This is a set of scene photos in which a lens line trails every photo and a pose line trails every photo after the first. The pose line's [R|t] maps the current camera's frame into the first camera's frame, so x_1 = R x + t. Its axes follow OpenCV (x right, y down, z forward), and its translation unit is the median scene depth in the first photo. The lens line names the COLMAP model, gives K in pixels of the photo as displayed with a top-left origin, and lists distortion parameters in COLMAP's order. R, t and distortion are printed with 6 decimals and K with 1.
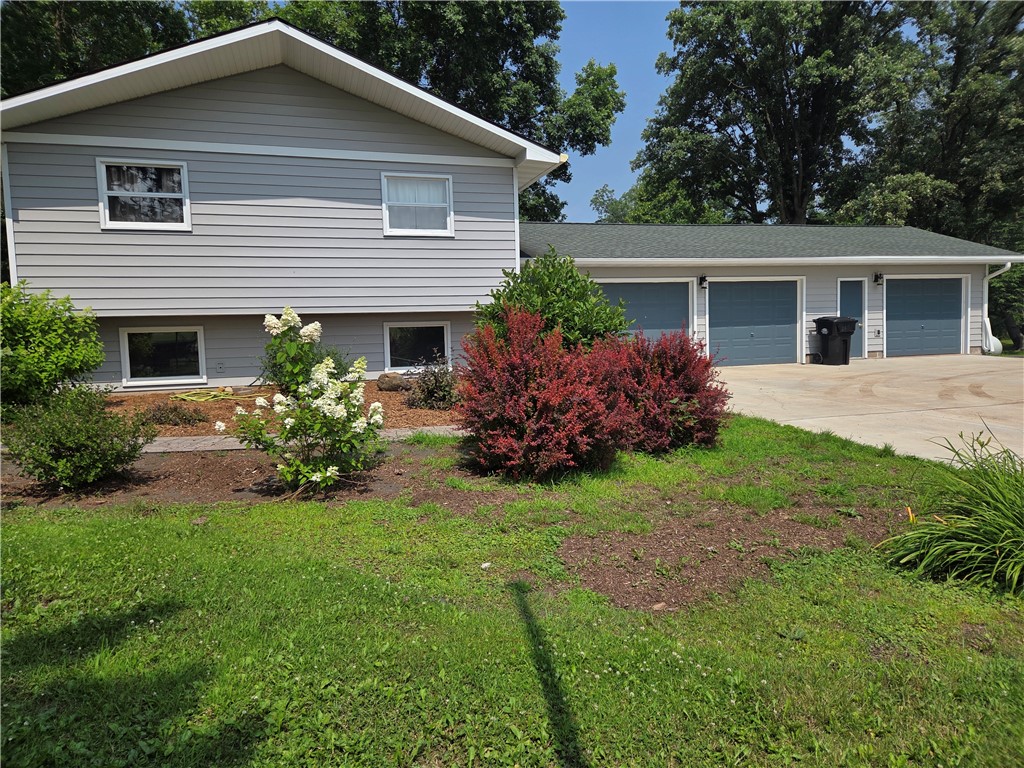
lens RADIAL K [[689.0, 0, 512.2], [0, 689.0, 369.2], [0, 0, 1]] dist [-0.003761, -0.006113]
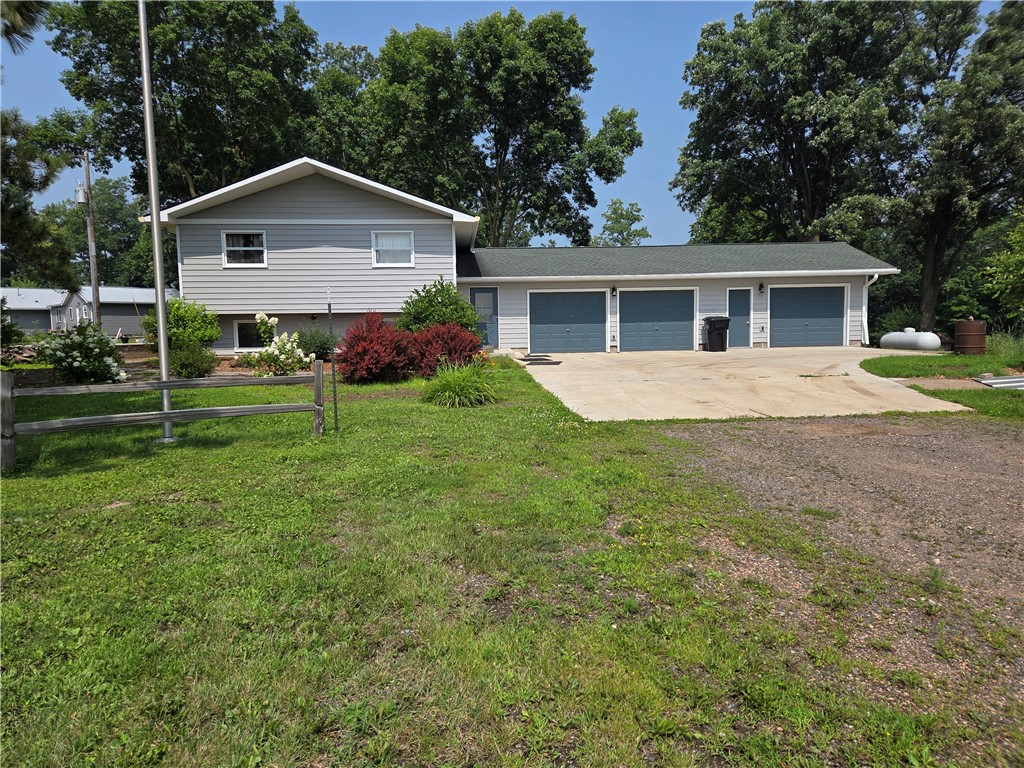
lens RADIAL K [[678.8, 0, 512.0], [0, 678.8, 384.0], [0, 0, 1]] dist [-0.006743, -0.001746]
pose [[0.976607, 0.026812, -0.213352, 0.352690], [-0.021140, 0.999361, 0.028822, 0.027346], [0.213989, -0.023637, 0.976550, -0.396089]]
